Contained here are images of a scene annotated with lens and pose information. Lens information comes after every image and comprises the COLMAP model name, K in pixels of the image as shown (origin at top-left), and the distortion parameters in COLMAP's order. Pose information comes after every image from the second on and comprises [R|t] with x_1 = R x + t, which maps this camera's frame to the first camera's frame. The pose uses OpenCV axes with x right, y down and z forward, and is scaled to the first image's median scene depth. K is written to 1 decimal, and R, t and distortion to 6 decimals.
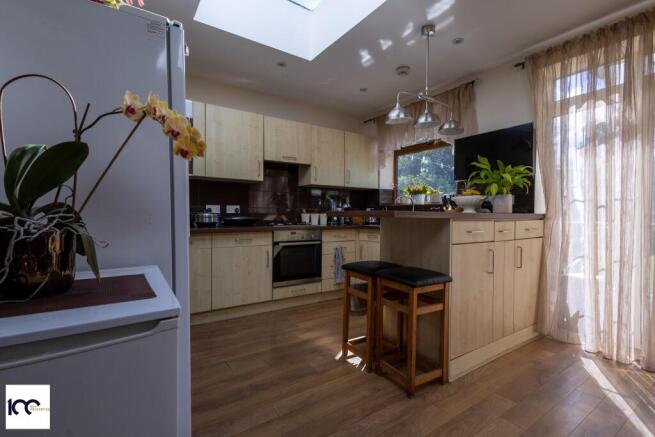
lens RADIAL K [[301.3, 0, 328.4], [0, 301.3, 218.0], [0, 0, 1]] dist [0.014866, 0.000064]
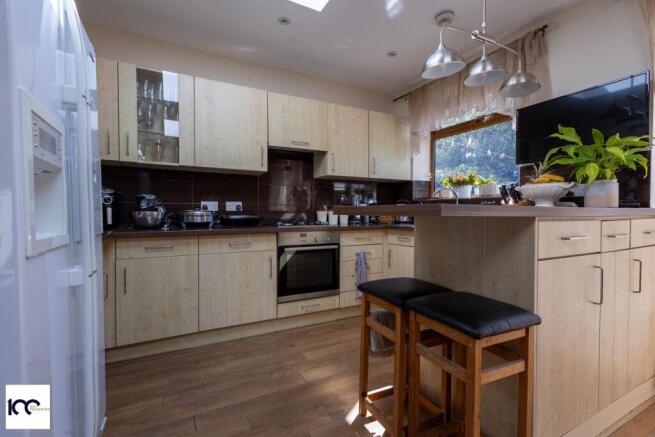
lens RADIAL K [[301.3, 0, 328.4], [0, 301.3, 218.0], [0, 0, 1]] dist [0.014866, 0.000064]
pose [[0.994568, -0.004657, -0.103982, 0.036345], [0.005389, 0.999963, 0.006763, -0.000876], [0.103947, -0.007287, 0.994556, 0.218166]]
